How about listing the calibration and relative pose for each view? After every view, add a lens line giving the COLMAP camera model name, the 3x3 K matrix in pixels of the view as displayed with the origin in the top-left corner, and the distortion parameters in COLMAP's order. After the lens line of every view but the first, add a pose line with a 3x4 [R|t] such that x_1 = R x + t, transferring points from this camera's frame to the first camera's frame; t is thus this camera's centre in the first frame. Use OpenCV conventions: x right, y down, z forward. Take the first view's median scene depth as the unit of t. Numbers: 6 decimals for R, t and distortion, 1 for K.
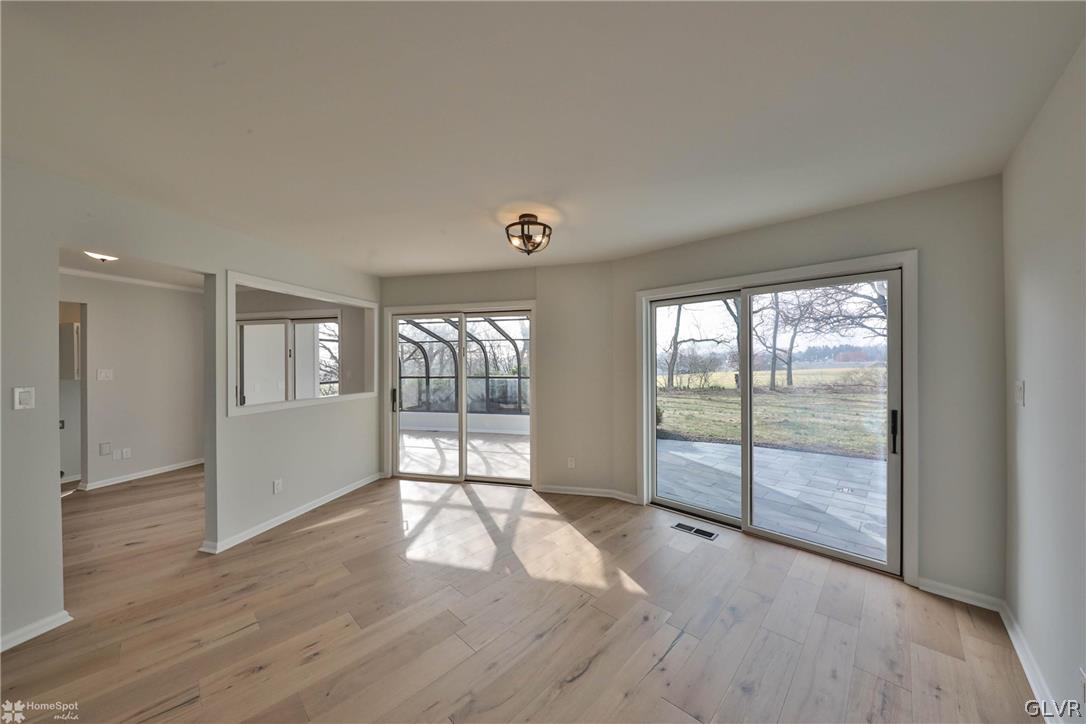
lens RADIAL K [[366.8, 0, 532.8], [0, 366.8, 357.5], [0, 0, 1]] dist [0.000752, 0.000098]
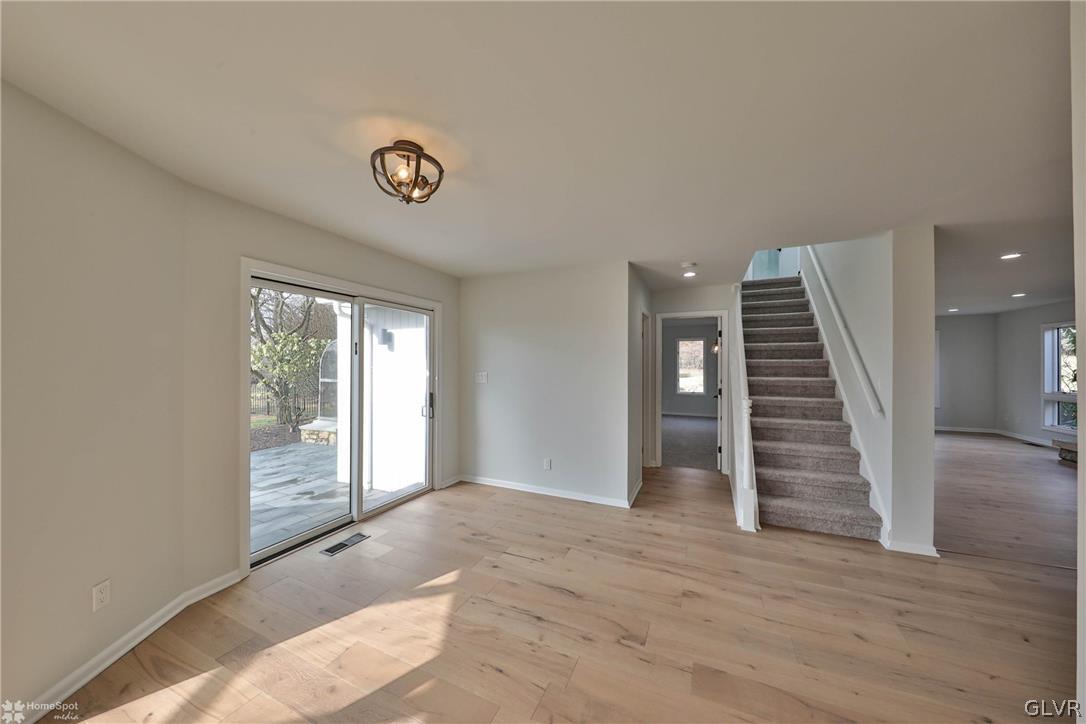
lens RADIAL K [[366.8, 0, 550.1], [0, 366.8, 363.1], [0, 0, 1]] dist [-0.001743, -0.000162]
pose [[-0.365608, 0.008143, 0.930733, -0.625426], [-0.012111, 0.999835, -0.013505, 0.015435], [-0.930690, -0.016209, -0.365449, 0.861283]]
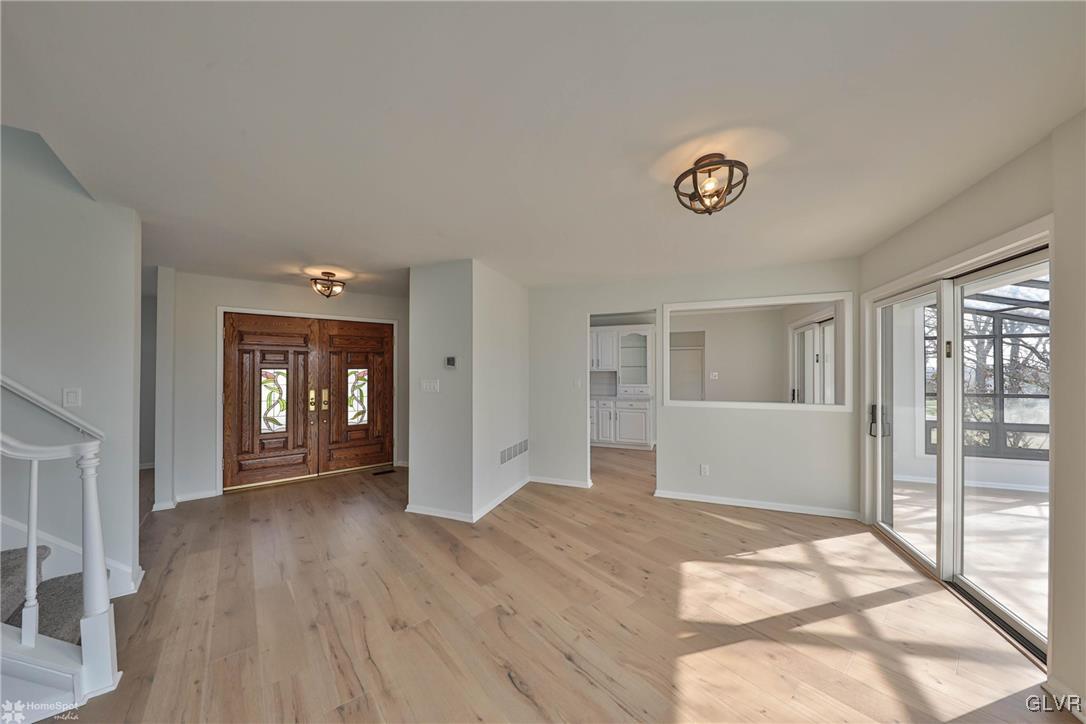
lens RADIAL K [[366.8, 0, 550.1], [0, 366.8, 363.1], [0, 0, 1]] dist [-0.001743, -0.000162]
pose [[-0.078076, -0.011263, -0.996884, 0.609905], [0.011289, 0.999862, -0.012181, 0.007368], [0.996883, -0.012205, -0.077938, 0.647270]]
